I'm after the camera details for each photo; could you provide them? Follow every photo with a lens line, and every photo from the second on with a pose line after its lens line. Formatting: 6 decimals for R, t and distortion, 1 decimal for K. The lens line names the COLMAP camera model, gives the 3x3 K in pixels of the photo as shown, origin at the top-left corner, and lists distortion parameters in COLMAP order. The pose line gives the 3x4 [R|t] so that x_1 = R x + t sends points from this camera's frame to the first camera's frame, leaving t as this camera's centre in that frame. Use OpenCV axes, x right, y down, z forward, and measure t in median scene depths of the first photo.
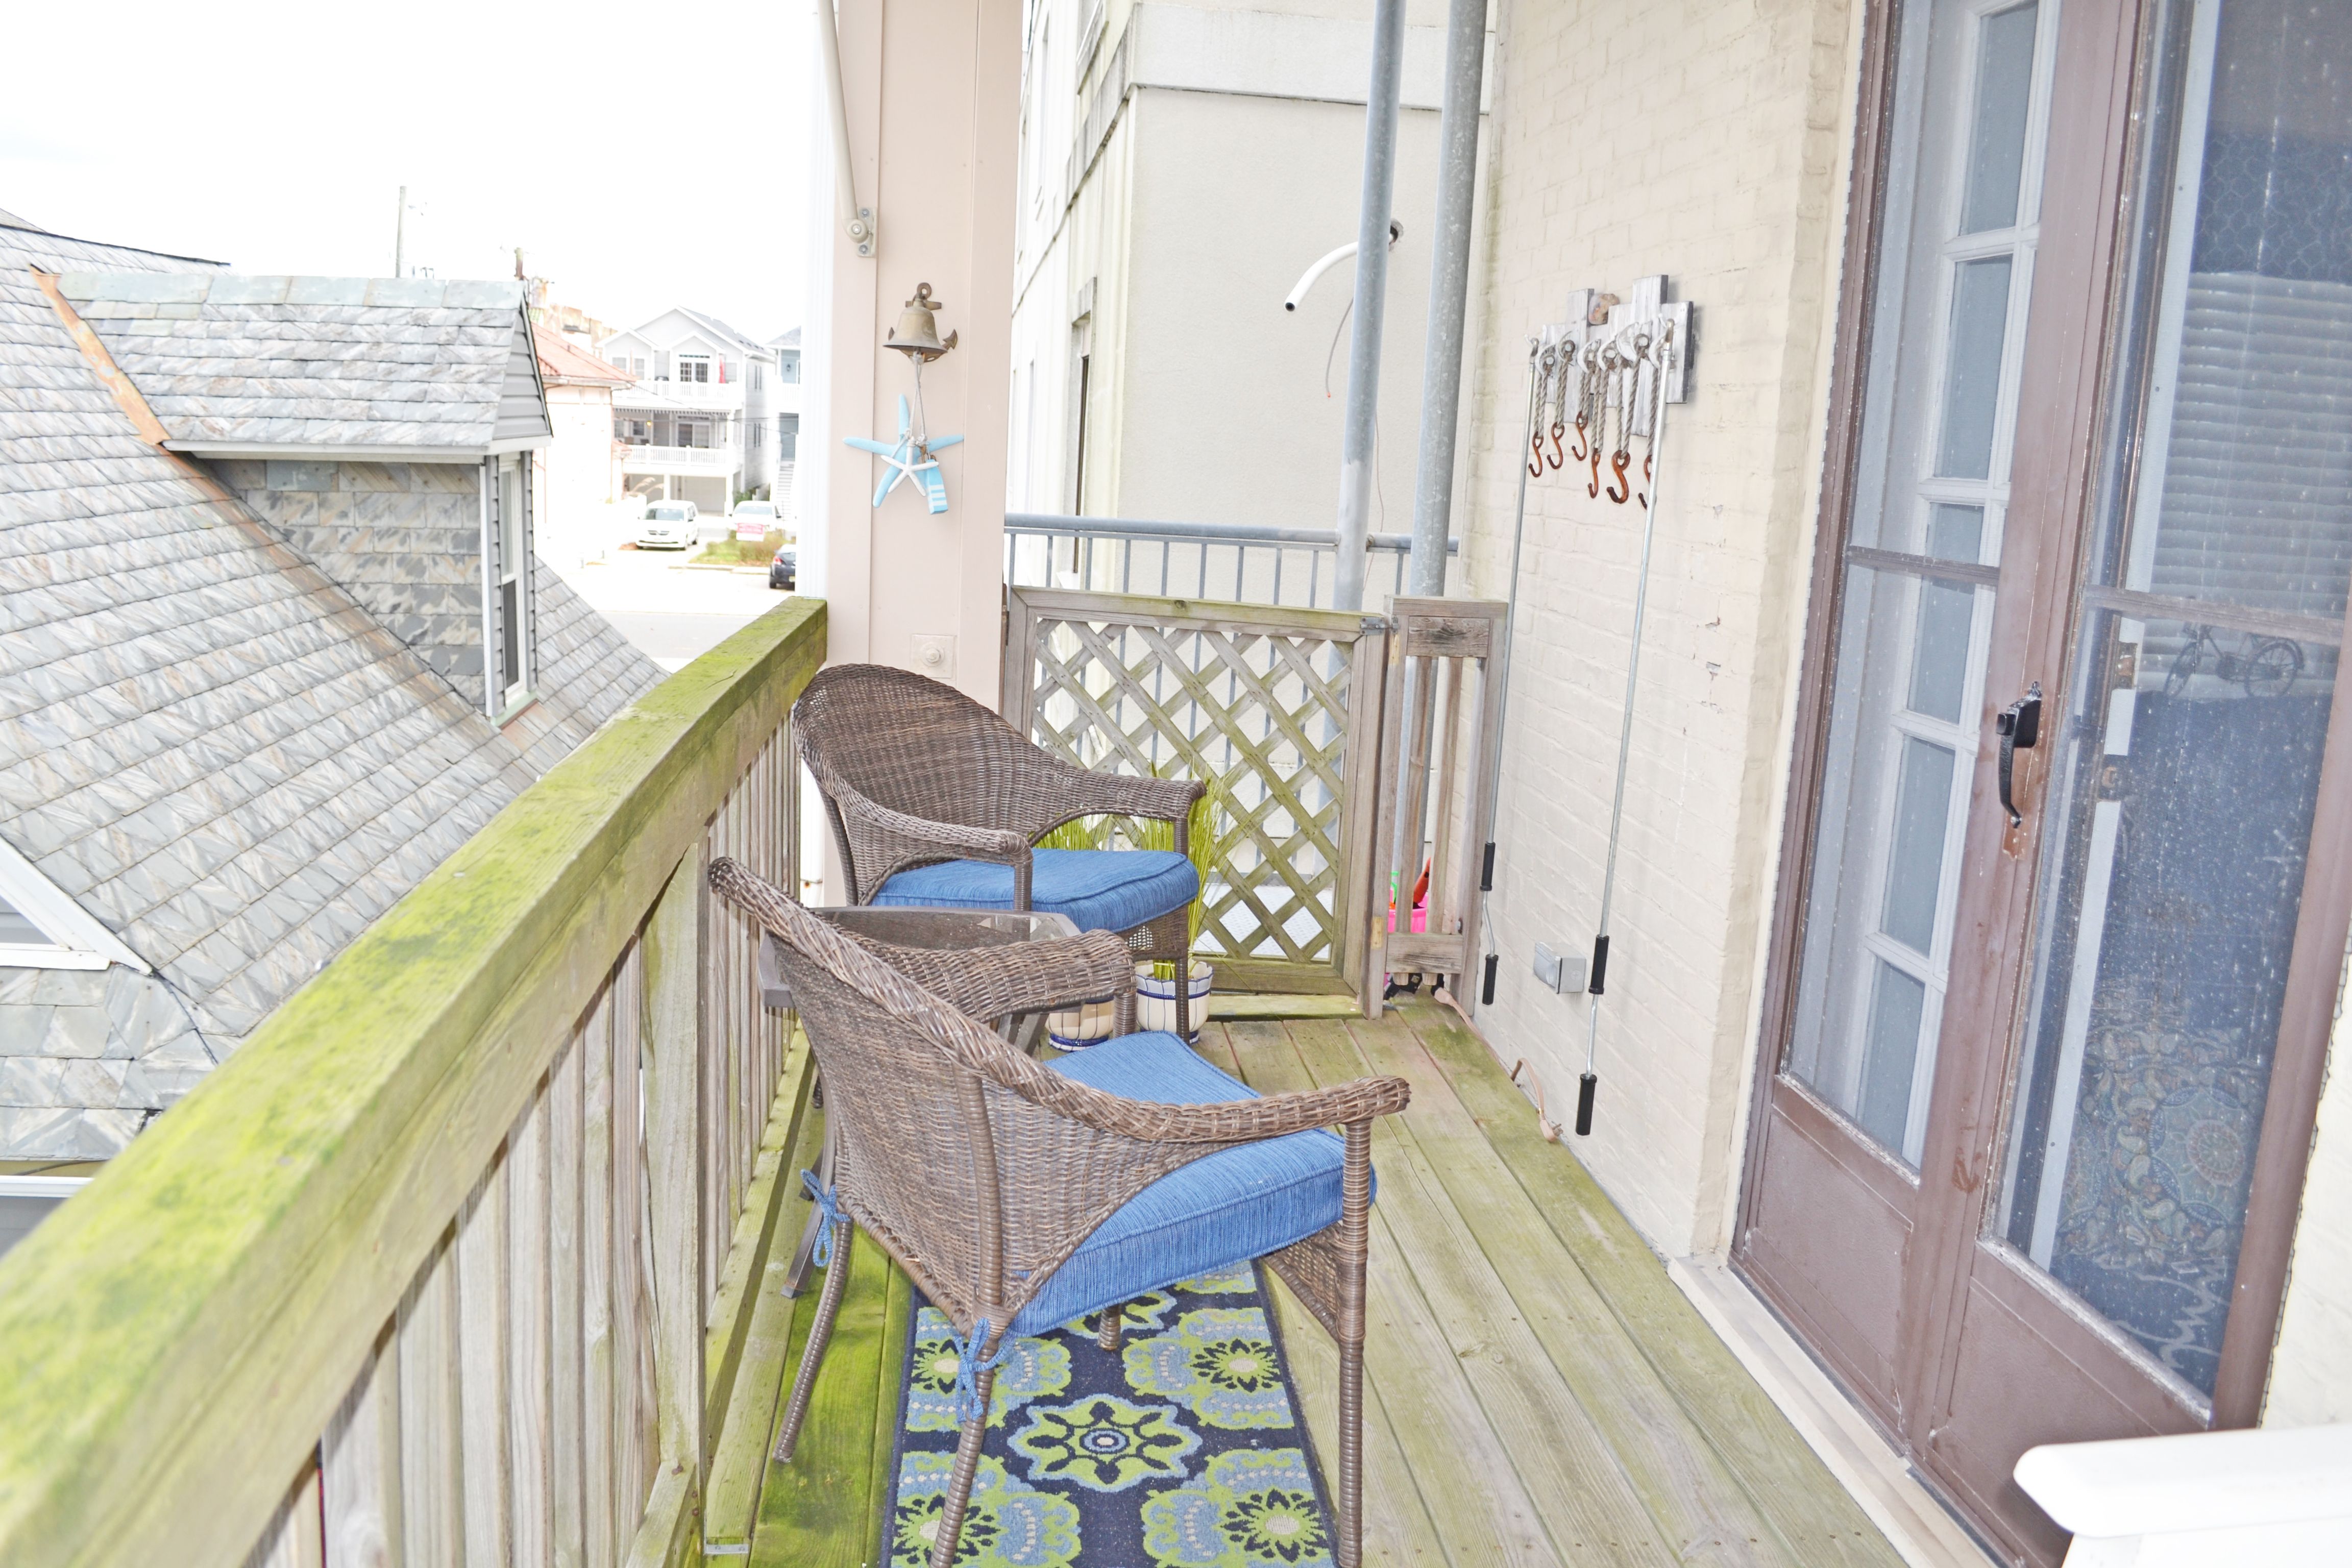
lens RADIAL K [[1827.4, 0, 1163.6], [0, 1827.4, 779.7], [0, 0, 1]] dist [-0.082312, 0.014203]
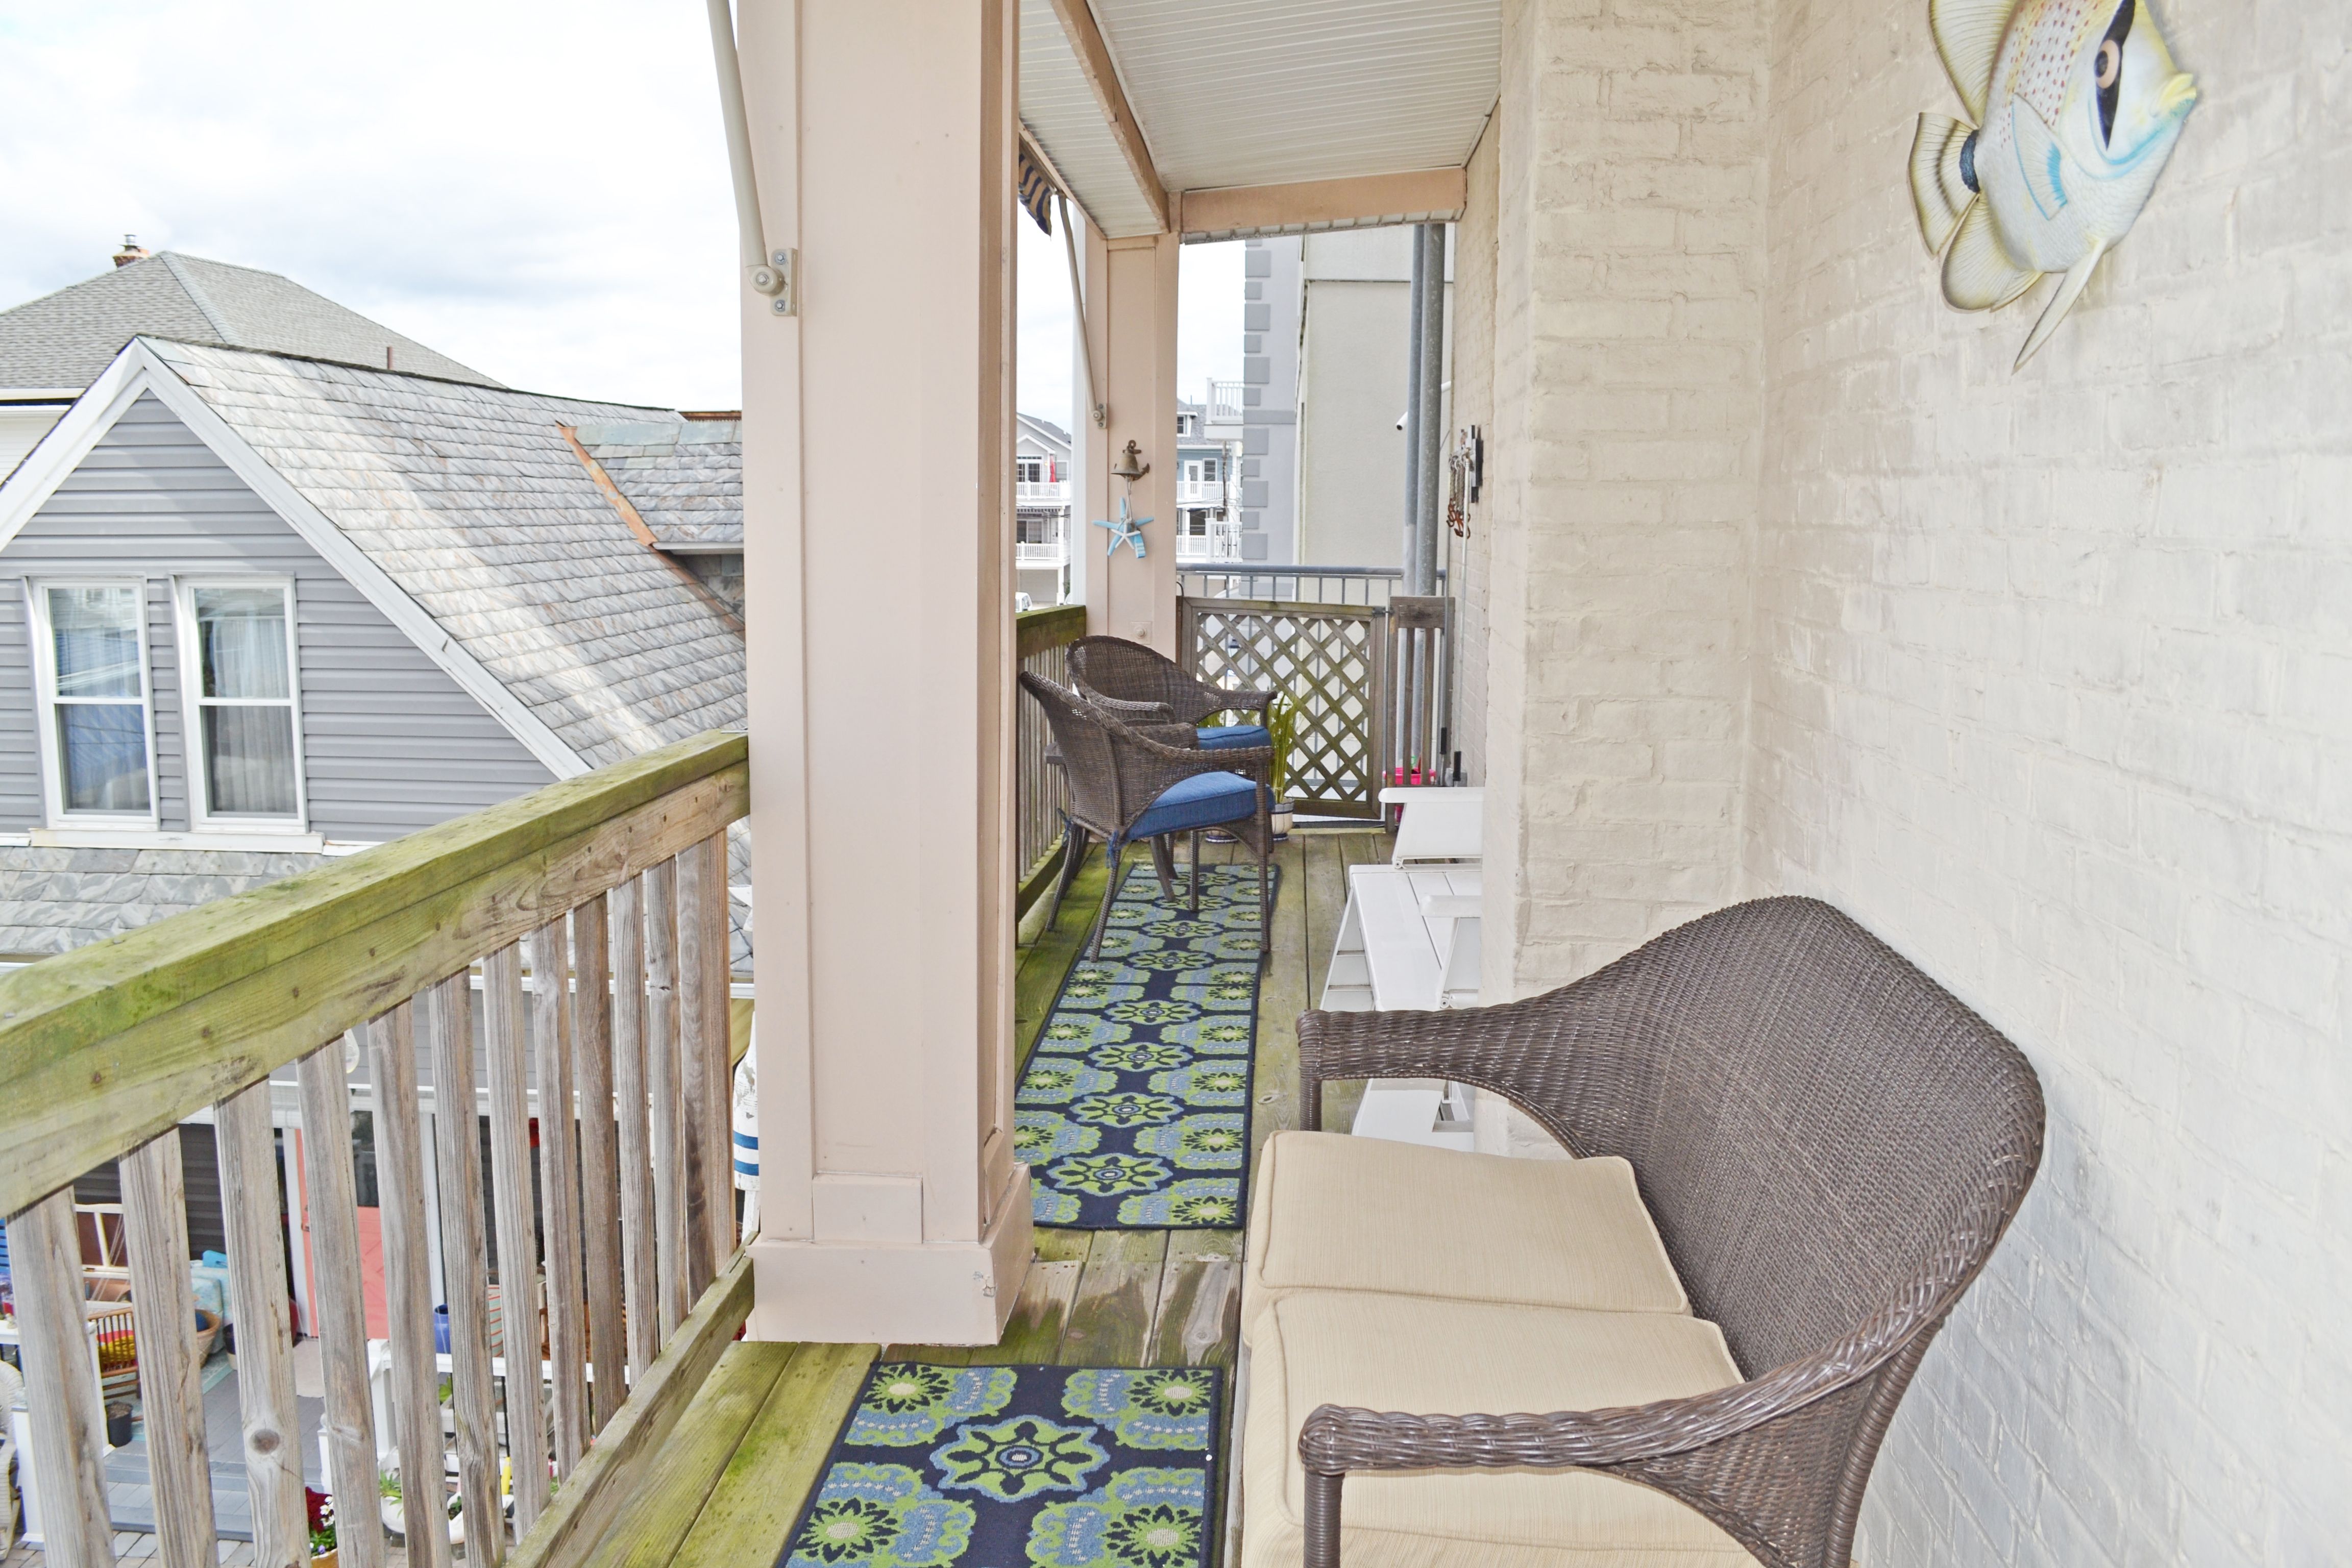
lens RADIAL K [[1827.4, 0, 1179.1], [0, 1827.4, 780.4], [0, 0, 1]] dist [-0.082312, 0.014203]
pose [[0.985213, -0.016051, -0.170579, 0.119541], [0.008227, 0.998886, -0.046475, 0.088830], [0.171135, 0.044384, 0.984247, -0.438768]]
